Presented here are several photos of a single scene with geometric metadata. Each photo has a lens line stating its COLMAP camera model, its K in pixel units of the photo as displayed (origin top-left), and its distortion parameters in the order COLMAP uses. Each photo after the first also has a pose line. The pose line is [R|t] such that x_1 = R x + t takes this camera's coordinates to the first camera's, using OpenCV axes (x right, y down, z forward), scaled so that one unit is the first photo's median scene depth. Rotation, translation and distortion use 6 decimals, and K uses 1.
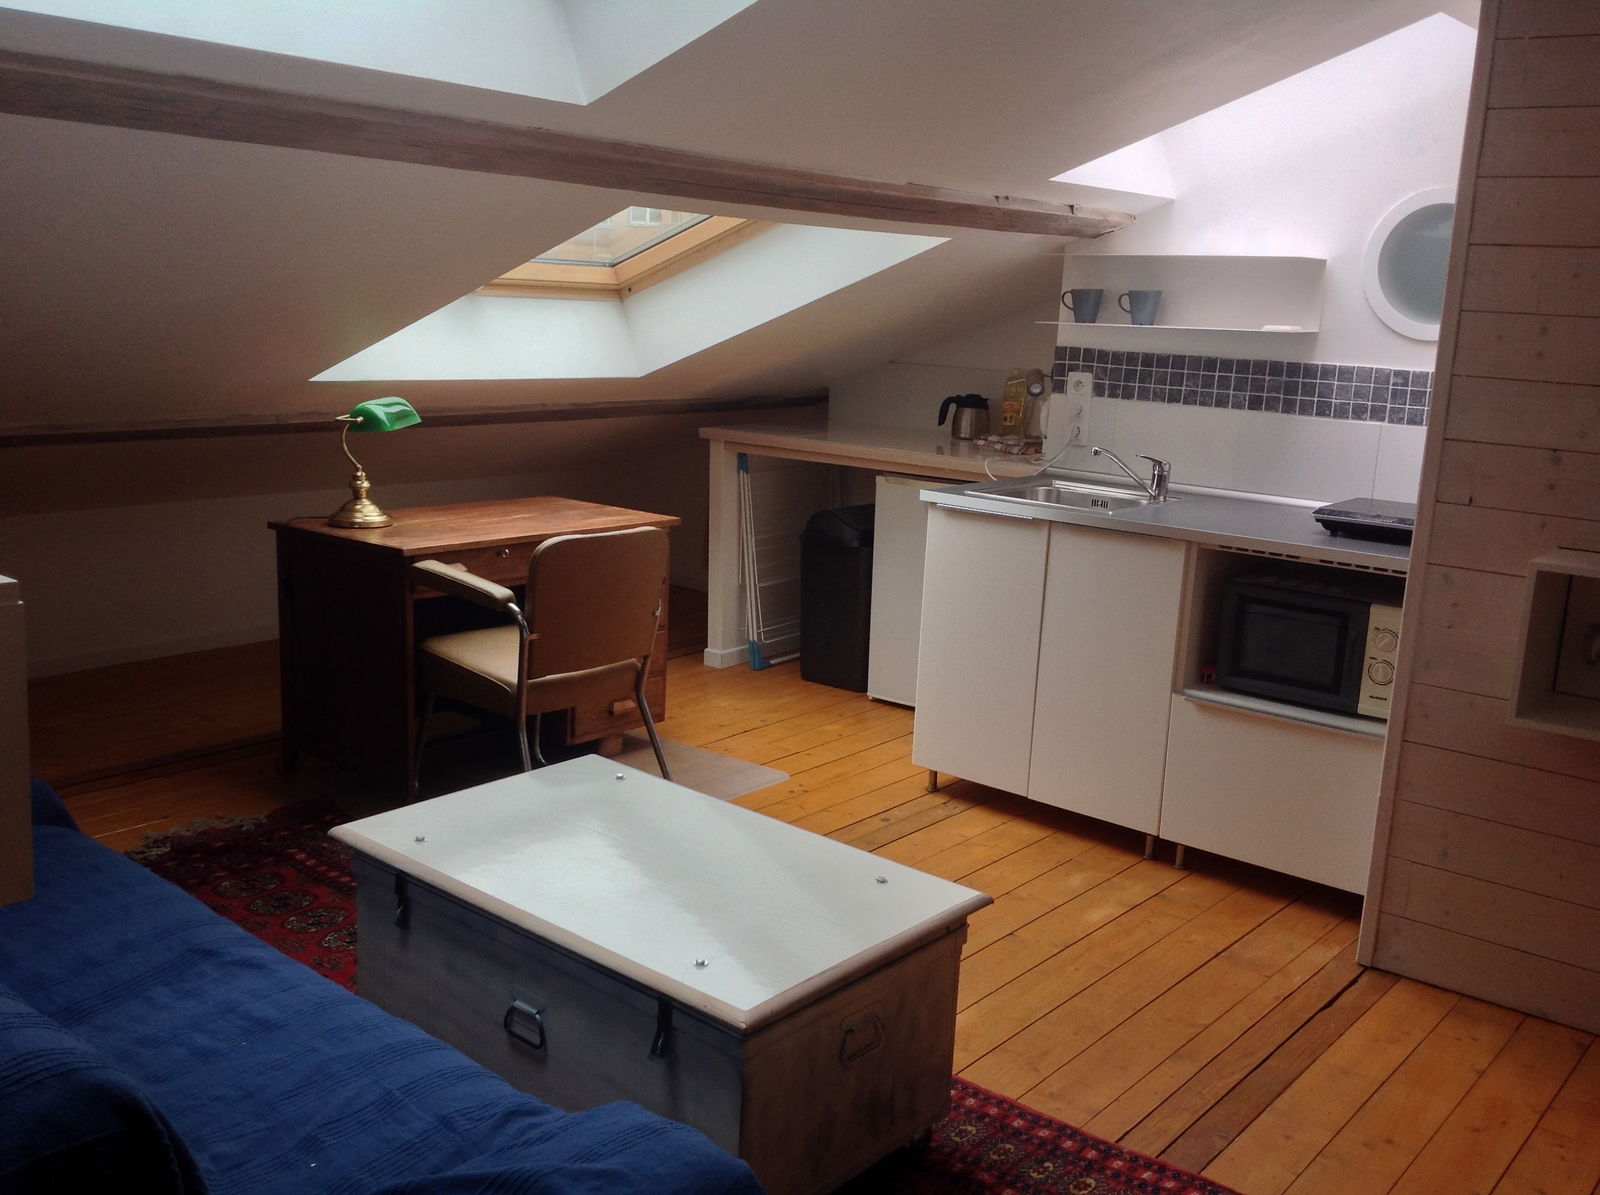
lens RADIAL K [[1496.0, 0, 800.0], [0, 1496.0, 597.5], [0, 0, 1]] dist [0.214772, -0.590267]
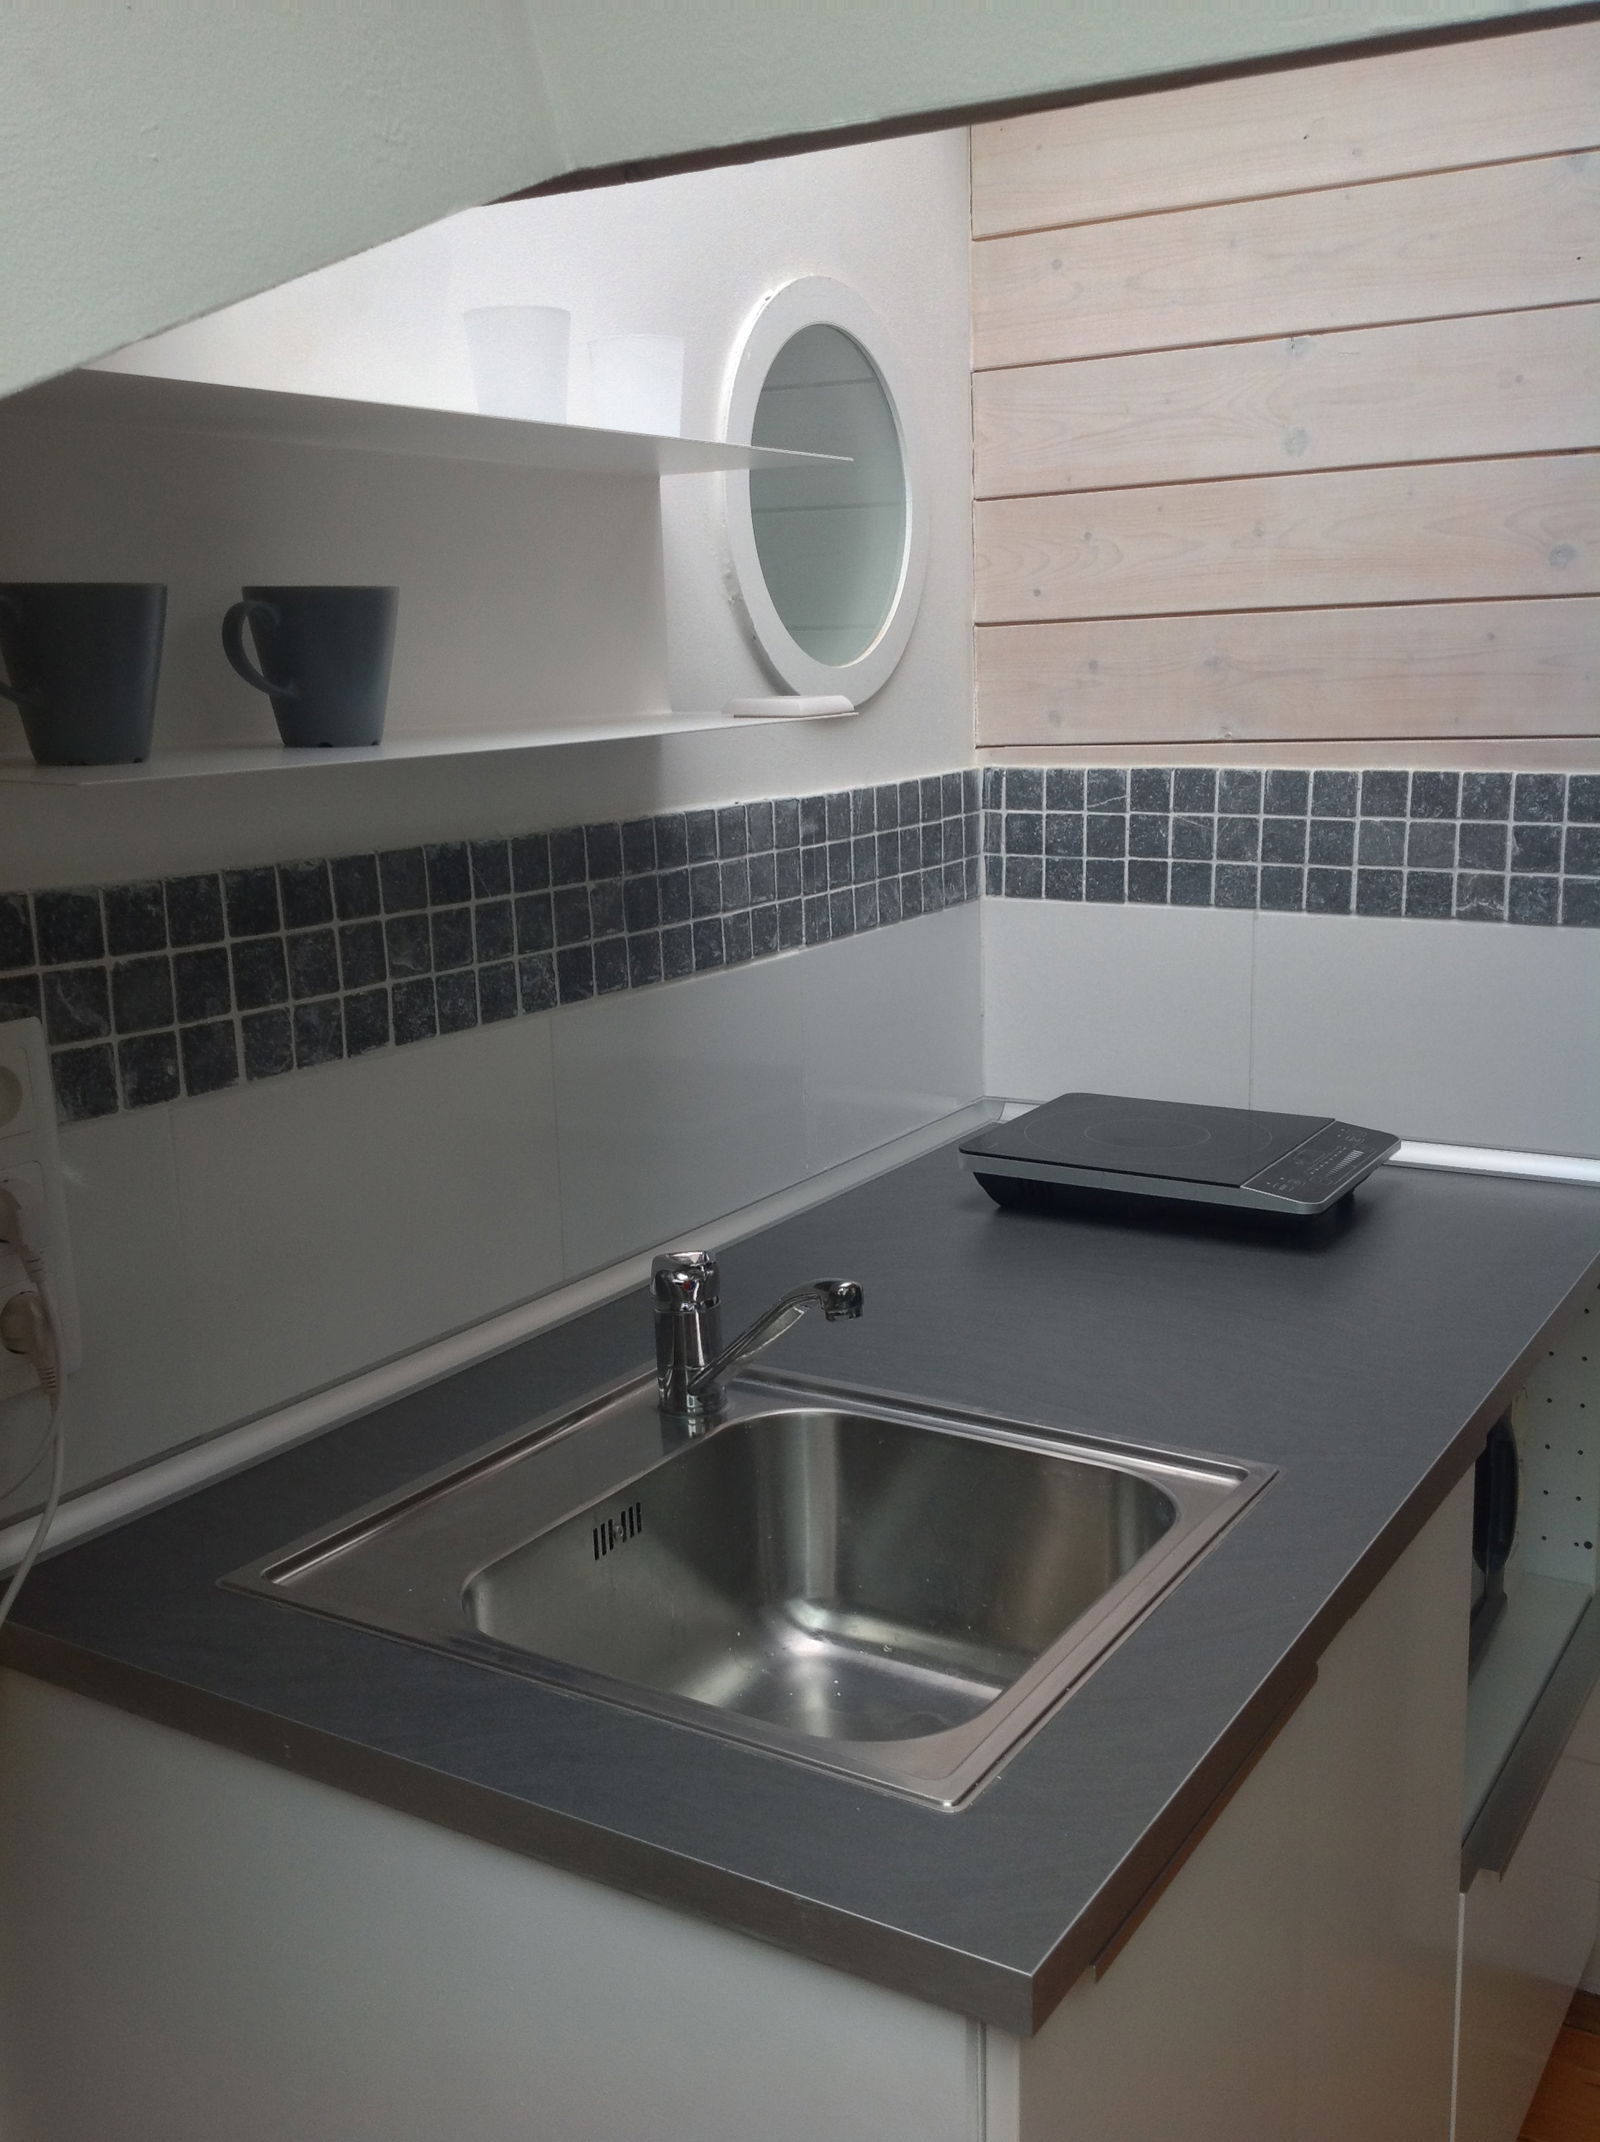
lens RADIAL K [[2077.7, 0, 800.0], [0, 2077.7, 1071.0], [0, 0, 1]] dist [0.214966, -0.509343]
pose [[-0.129878, -0.239502, 0.962170, -0.090604], [0.216824, 0.940043, 0.263262, -0.204540], [-0.967532, 0.242813, -0.070162, 0.983949]]
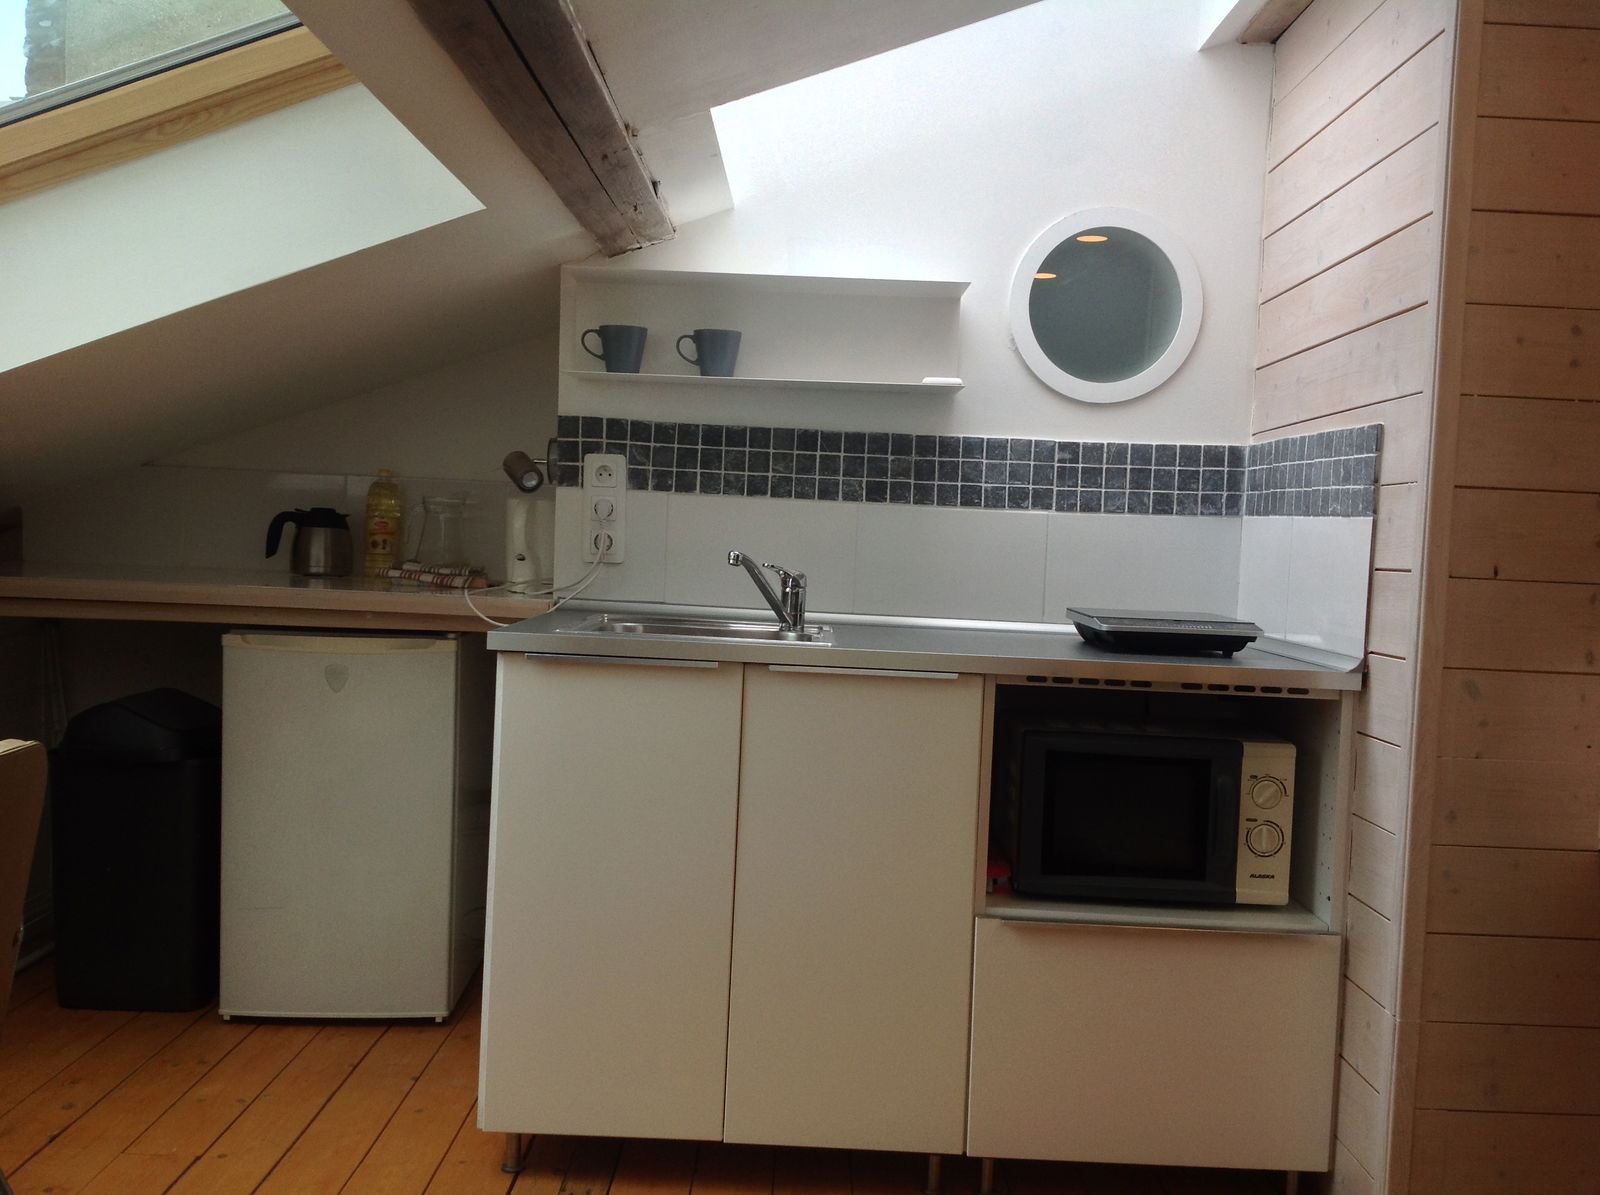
lens RADIAL K [[1551.9, 0, 800.0], [0, 1551.9, 597.5], [0, 0, 1]] dist [0.214966, -0.509343]
pose [[0.781385, -0.038831, 0.622840, -0.190120], [0.116682, 0.989552, -0.084690, -0.019614], [-0.613044, 0.138850, 0.777752, 0.450716]]
